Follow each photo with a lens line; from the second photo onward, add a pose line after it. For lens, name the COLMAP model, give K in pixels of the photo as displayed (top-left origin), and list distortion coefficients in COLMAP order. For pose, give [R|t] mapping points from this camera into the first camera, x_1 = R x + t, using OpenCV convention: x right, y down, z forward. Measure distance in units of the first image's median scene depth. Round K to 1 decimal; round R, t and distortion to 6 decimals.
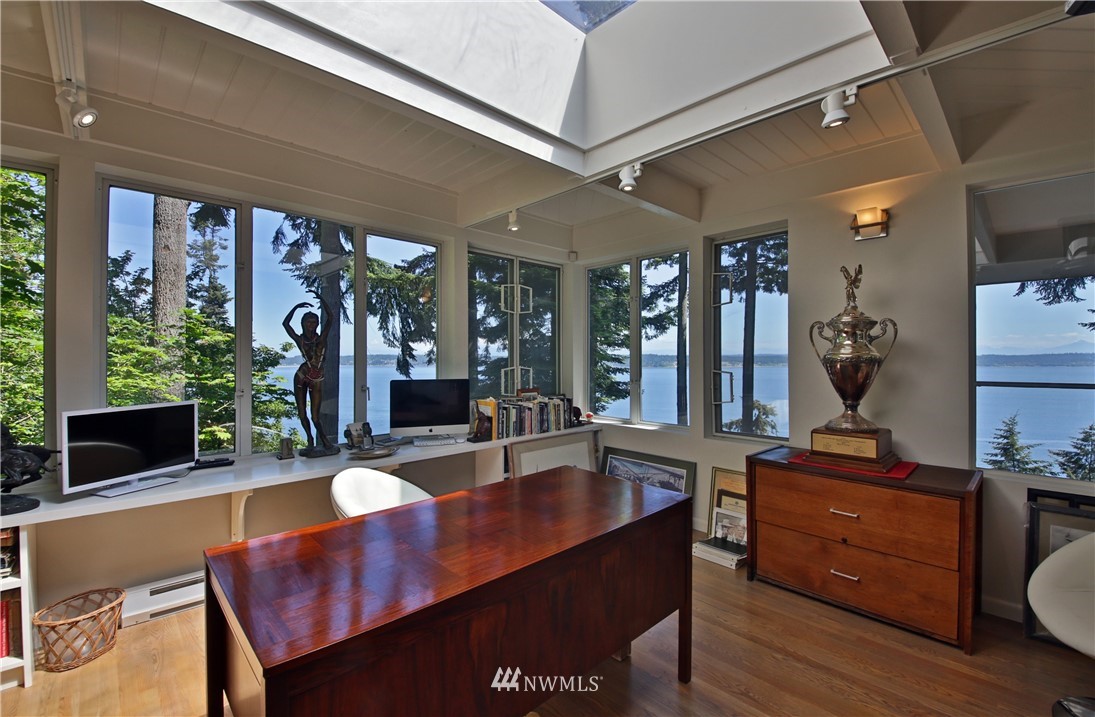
lens RADIAL K [[463.8, 0, 545.6], [0, 463.8, 354.6], [0, 0, 1]] dist [-0.002840, -0.000245]
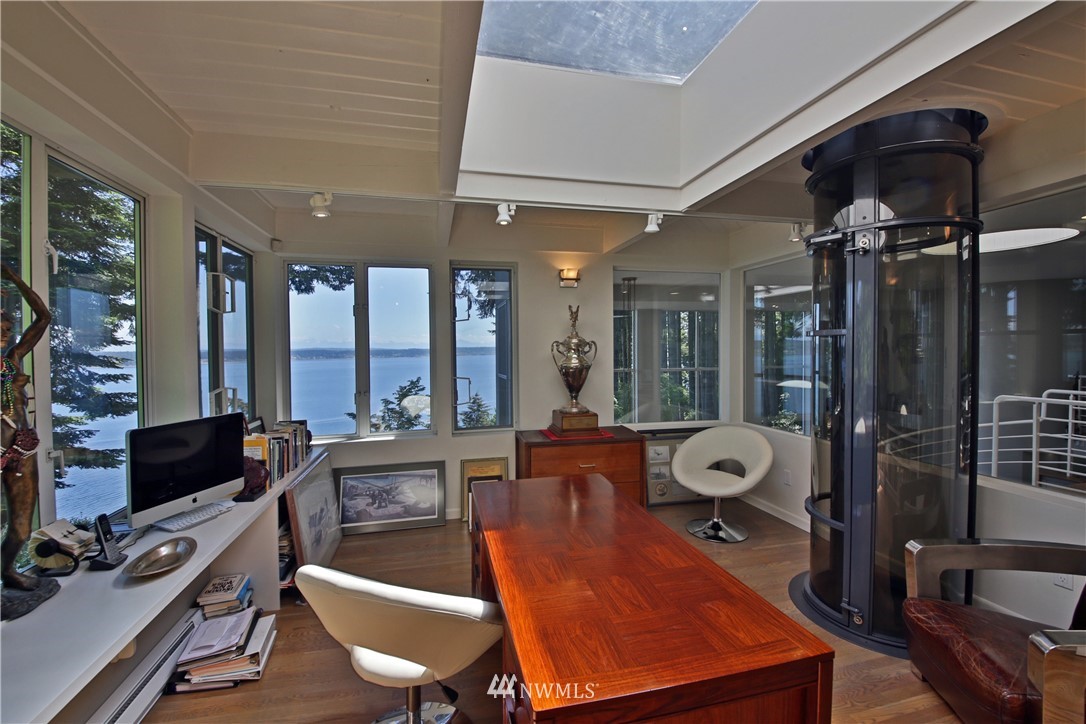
lens RADIAL K [[447.9, 0, 538.1], [0, 447.9, 358.0], [0, 0, 1]] dist [0.001660, 0.000004]
pose [[0.497493, -0.023114, 0.867160, -0.541394], [0.006056, 0.999713, 0.023173, -0.042226], [-0.867447, -0.006277, 0.497490, 0.288355]]
